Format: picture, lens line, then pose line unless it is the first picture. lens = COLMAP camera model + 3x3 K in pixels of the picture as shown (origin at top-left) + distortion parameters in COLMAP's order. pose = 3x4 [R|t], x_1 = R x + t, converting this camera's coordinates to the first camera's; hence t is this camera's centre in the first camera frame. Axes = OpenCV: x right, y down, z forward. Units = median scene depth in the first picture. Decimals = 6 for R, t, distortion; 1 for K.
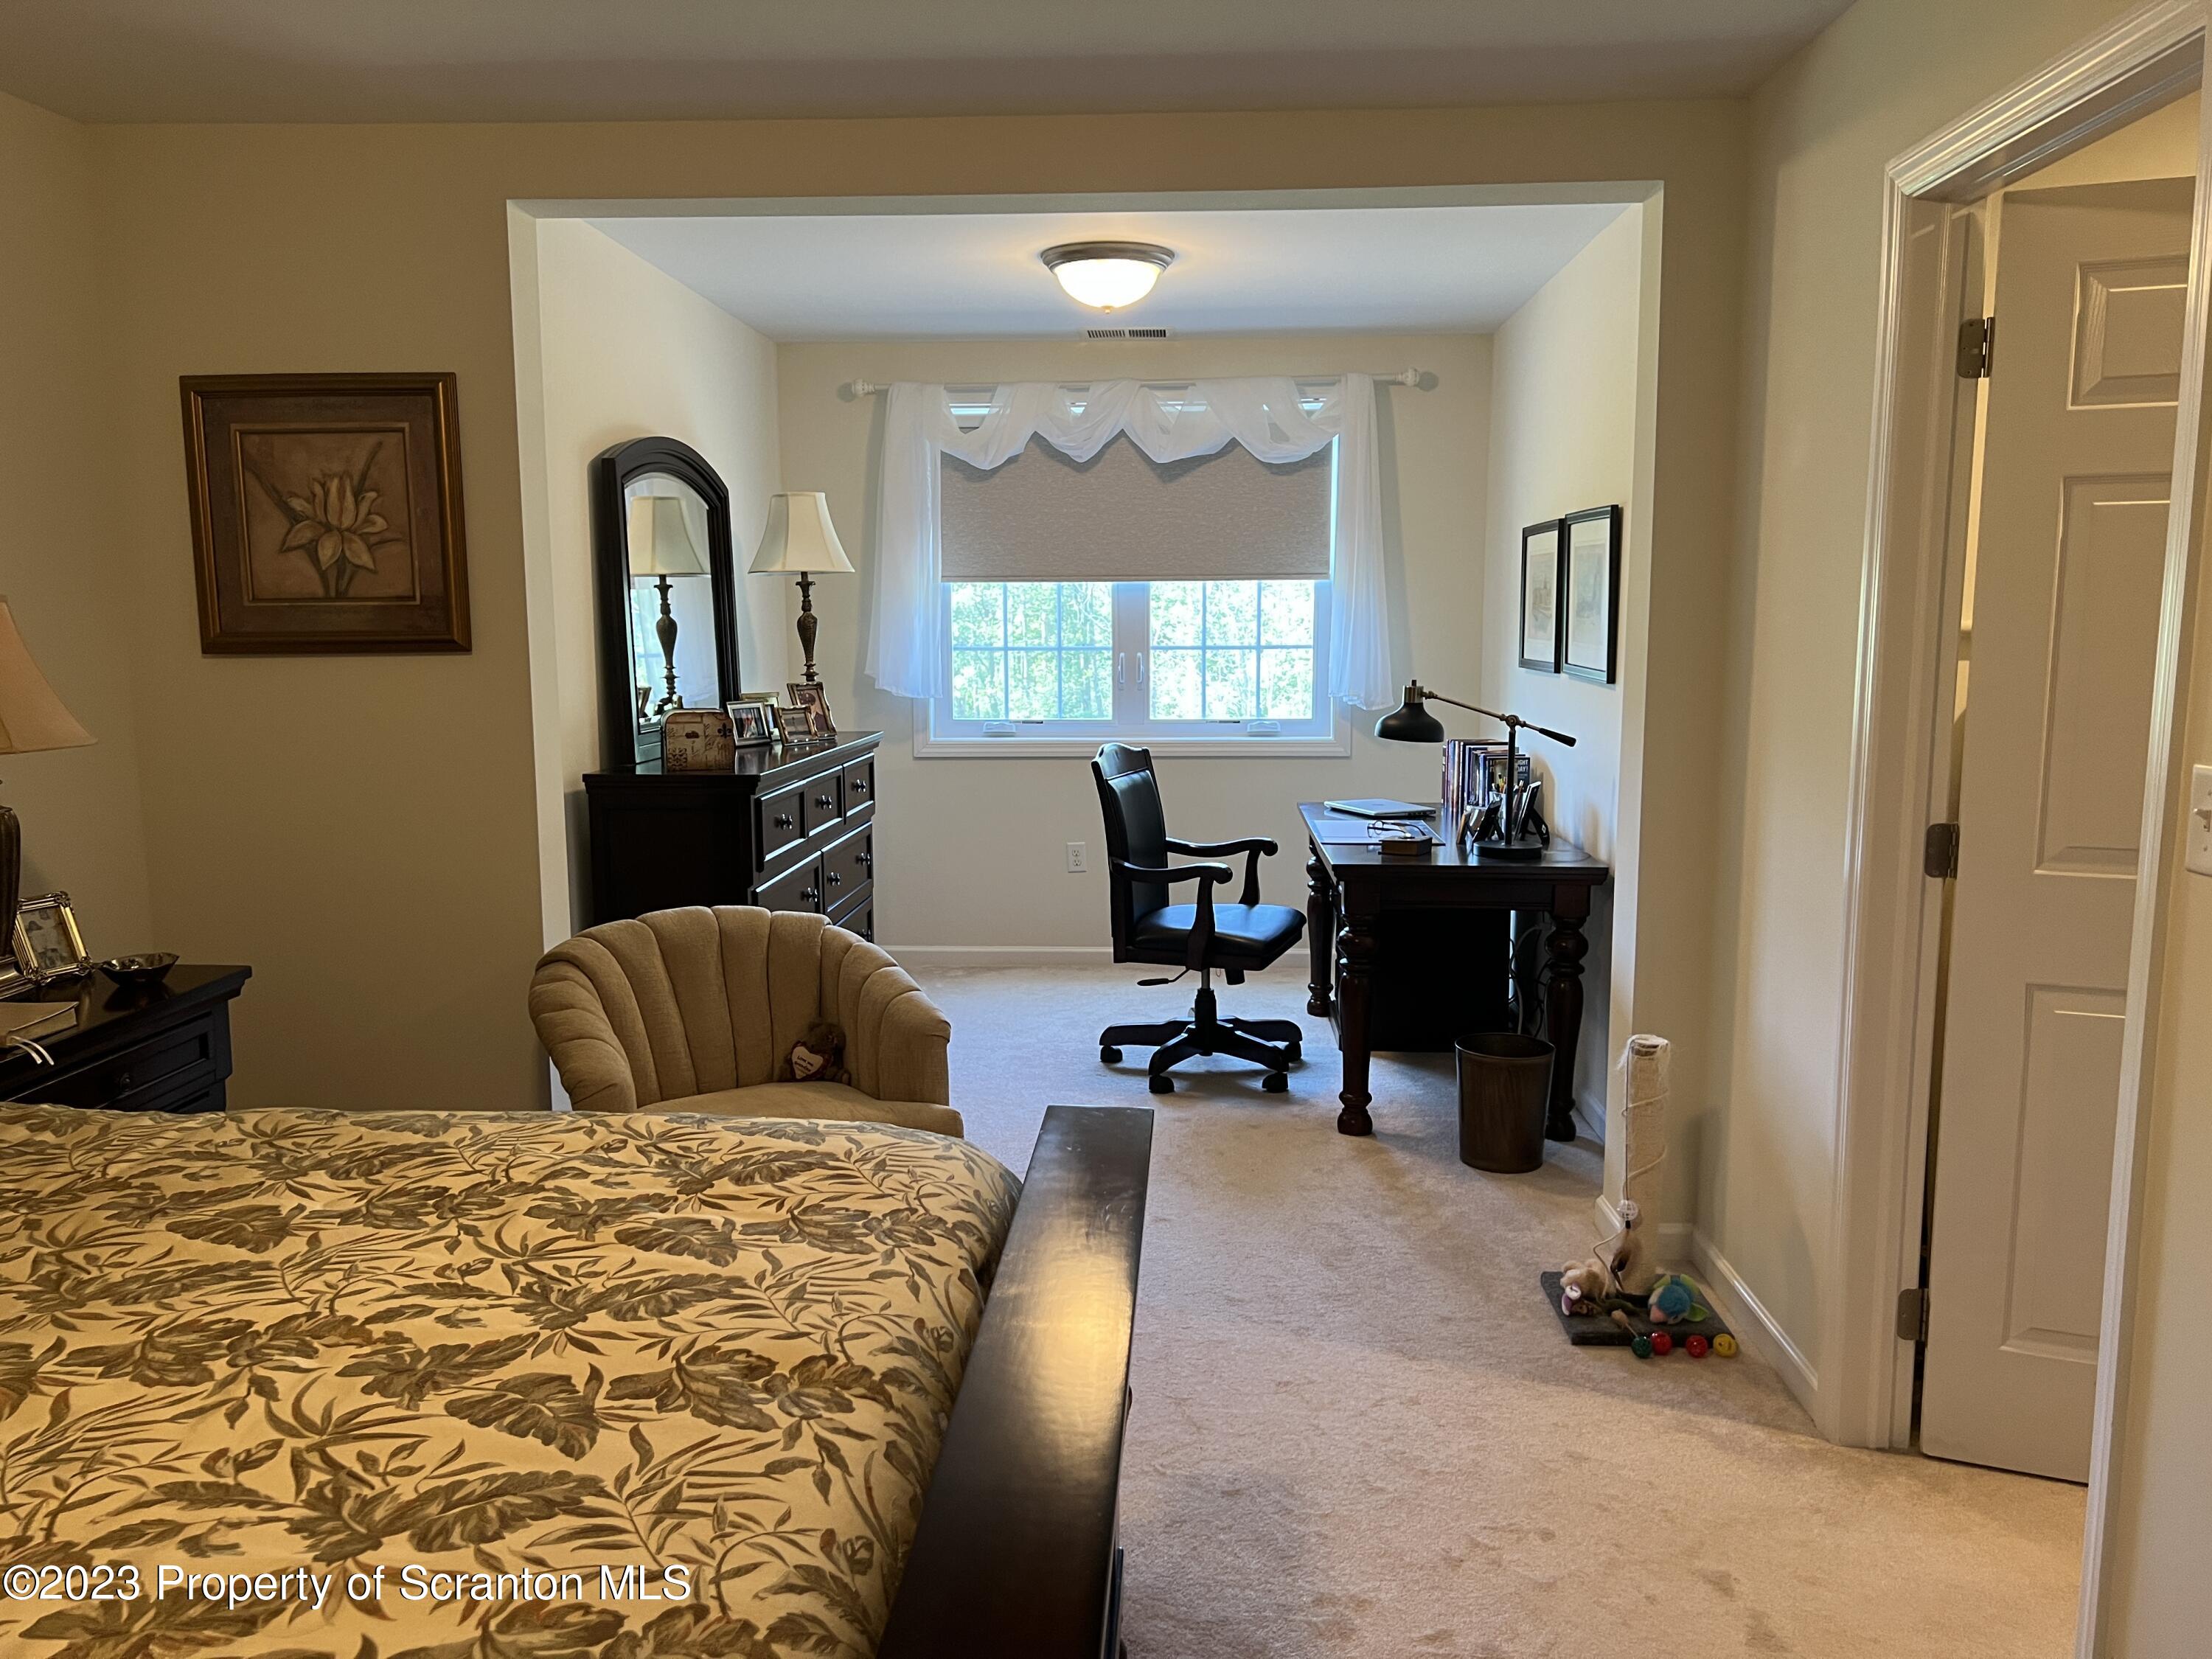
lens RADIAL K [[1676.7, 0, 1109.5], [0, 1676.7, 864.2], [0, 0, 1]] dist [0.050508, -0.067379]
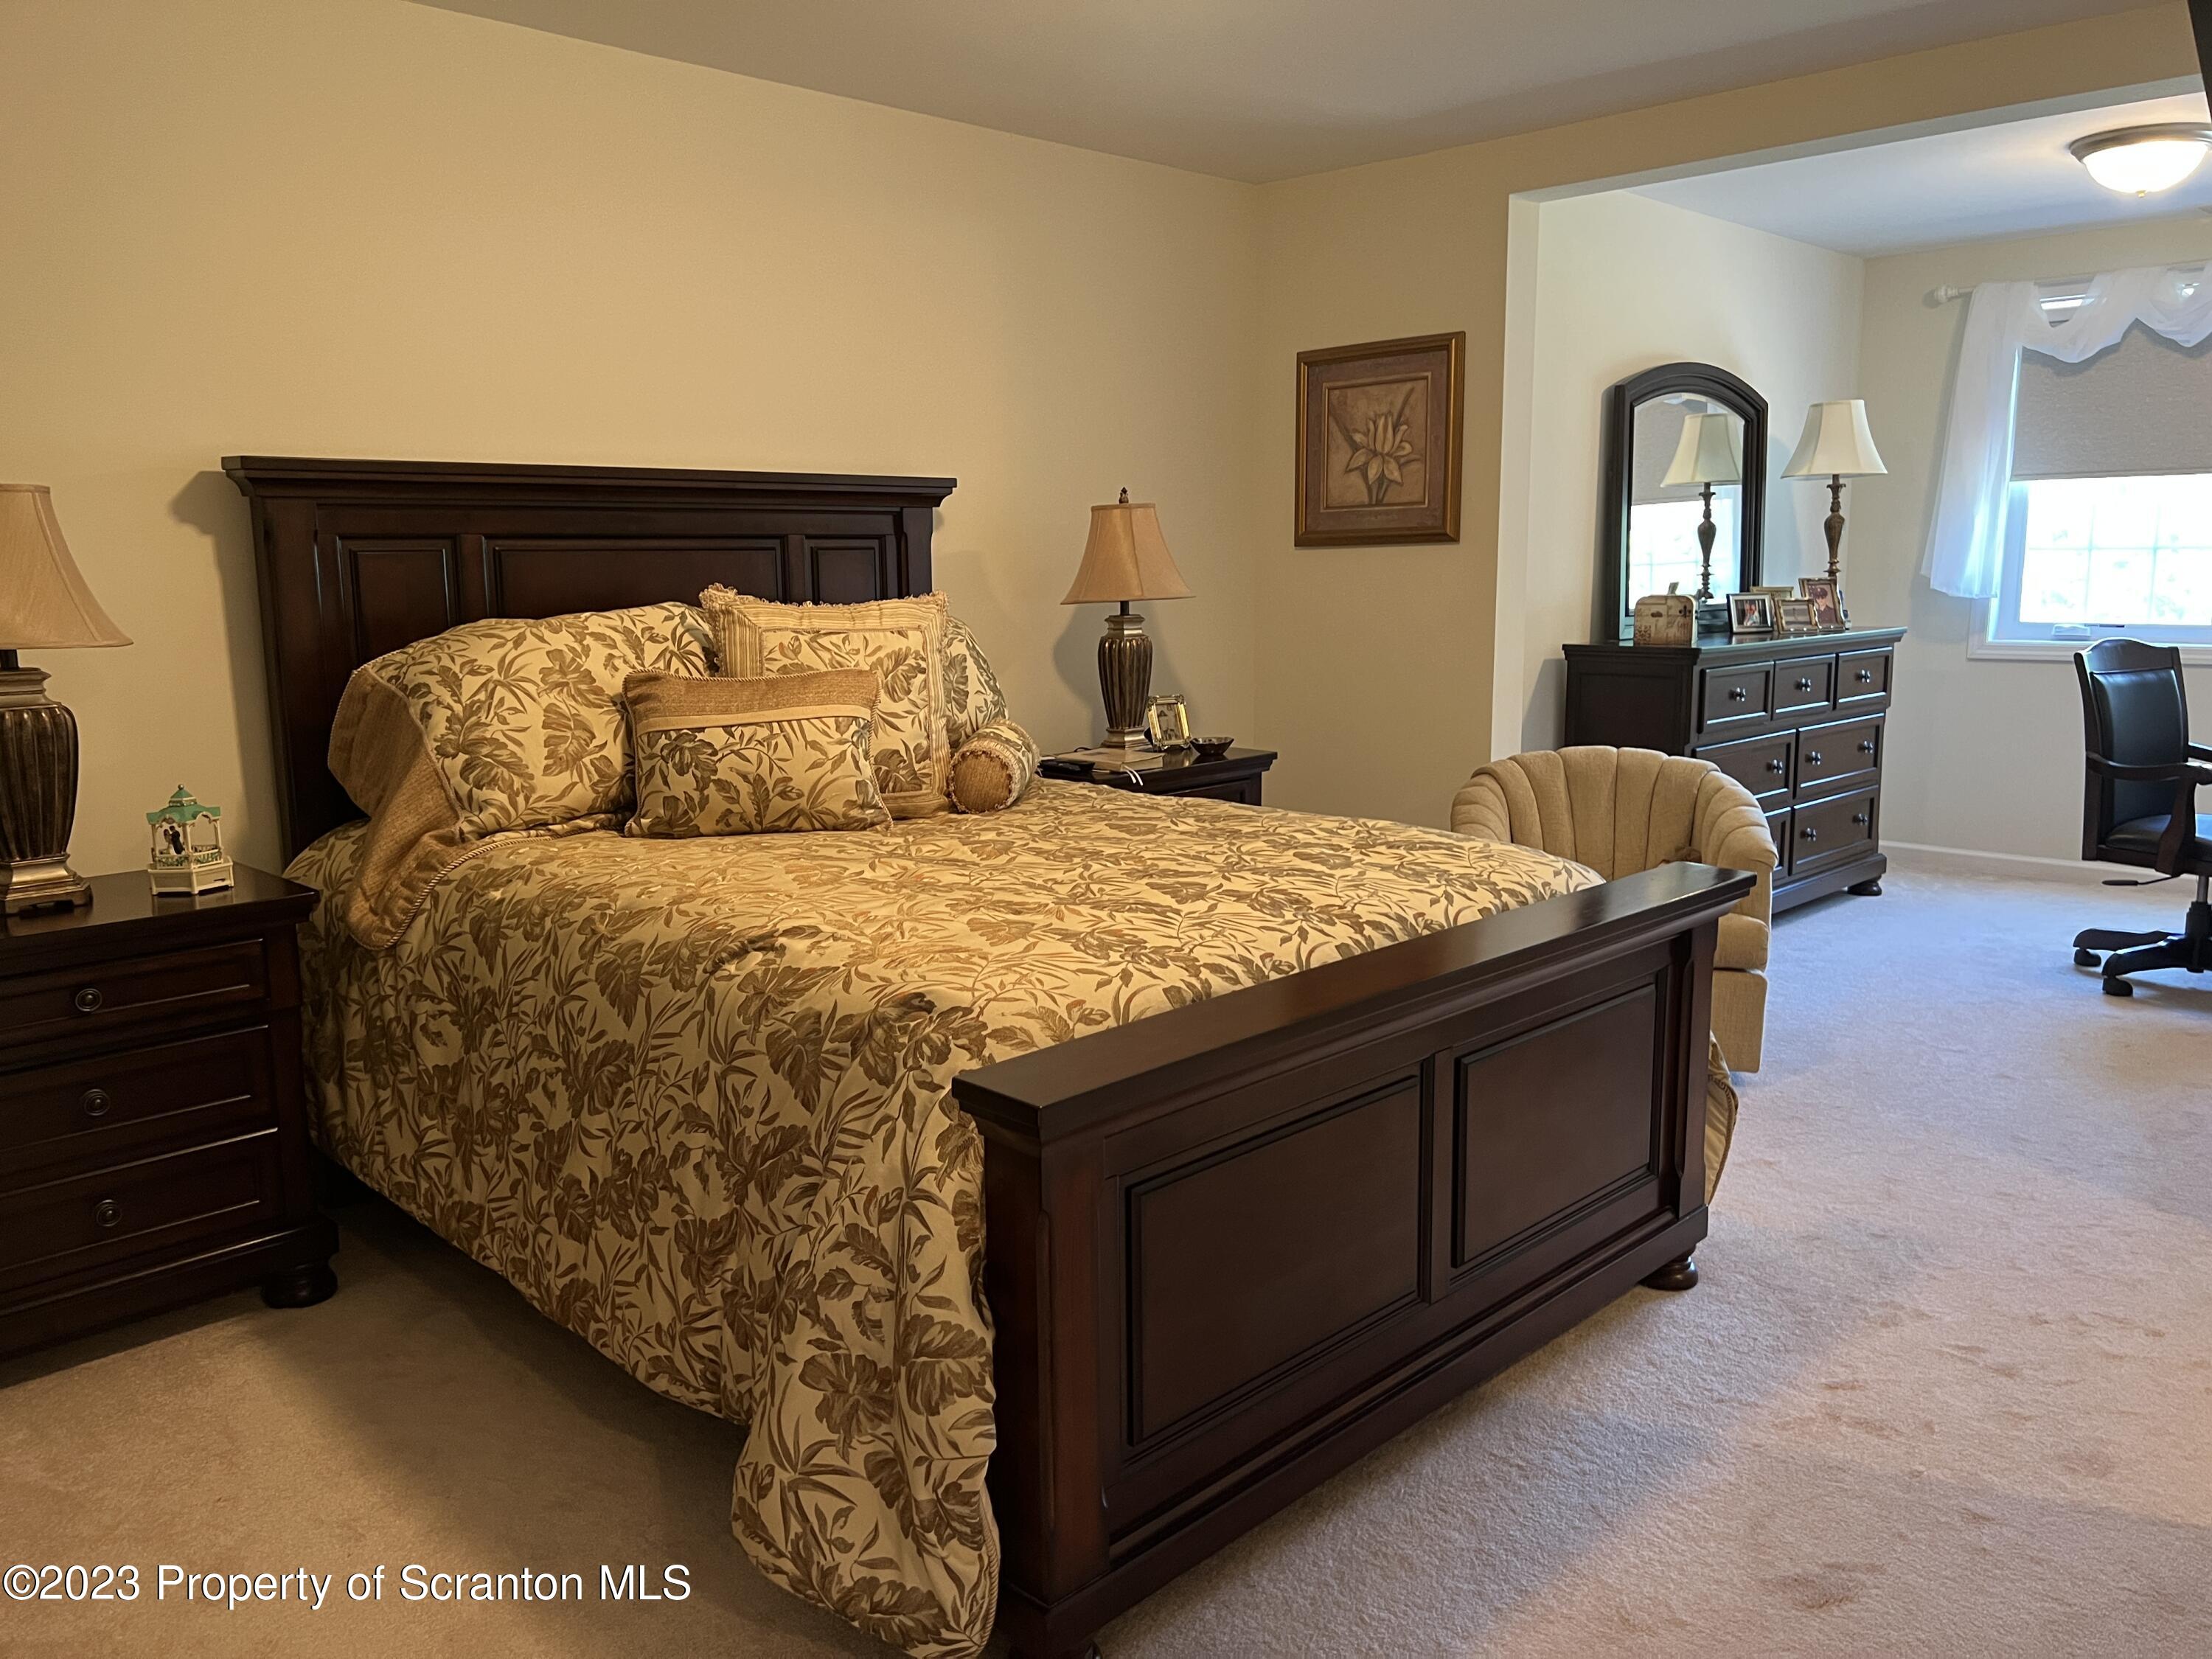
lens RADIAL K [[1692.8, 0, 1106.0], [0, 1692.8, 829.5], [0, 0, 1]] dist [0.130174, -0.153234]
pose [[0.748131, 0.101935, -0.655675, 0.271319], [-0.092692, 0.994496, 0.048847, 0.051027], [0.657045, 0.024232, 0.753462, -0.166925]]
